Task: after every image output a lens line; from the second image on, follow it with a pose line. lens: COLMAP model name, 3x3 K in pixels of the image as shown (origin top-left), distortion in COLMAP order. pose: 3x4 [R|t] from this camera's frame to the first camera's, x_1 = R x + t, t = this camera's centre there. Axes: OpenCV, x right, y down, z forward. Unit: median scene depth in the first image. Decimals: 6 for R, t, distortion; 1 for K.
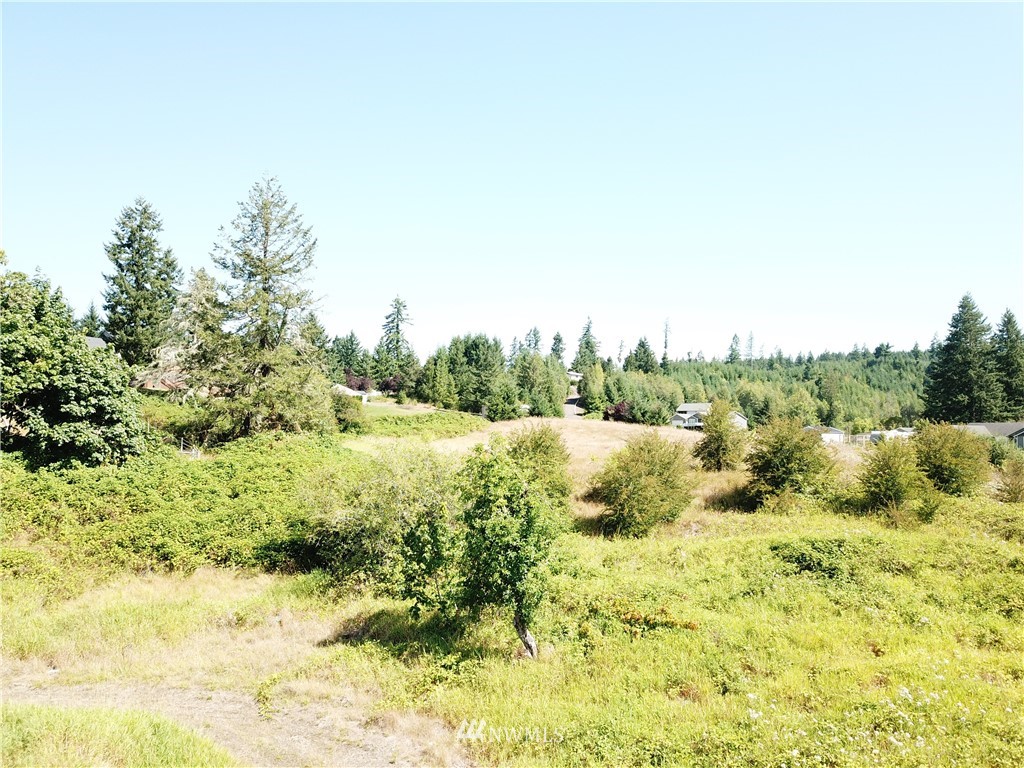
lens RADIAL K [[789.6, 0, 512.0], [0, 789.6, 384.0], [0, 0, 1]] dist [-0.007788, 0.036374]
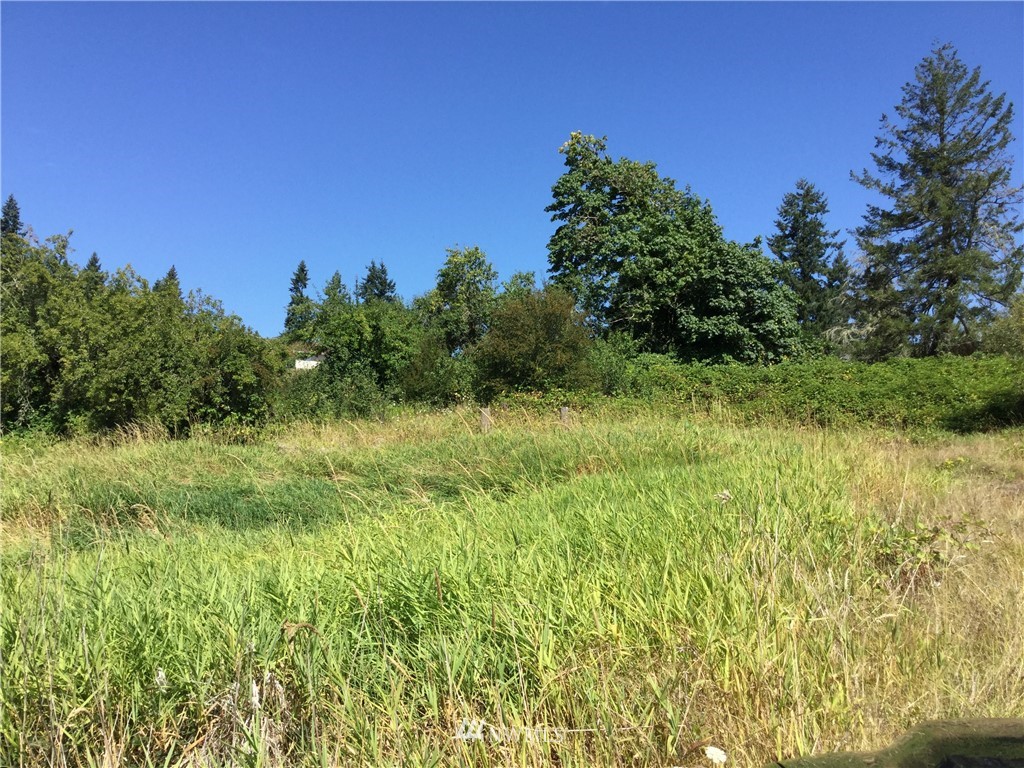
lens RADIAL K [[920.6, 0, 520.4], [0, 920.6, 398.9], [0, 0, 1]] dist [0.092538, -0.189575]
pose [[0.726756, -0.072593, -0.683049, -0.008352], [0.039018, 0.997157, -0.064461, 0.196678], [0.685786, 0.020196, 0.727523, 0.073256]]
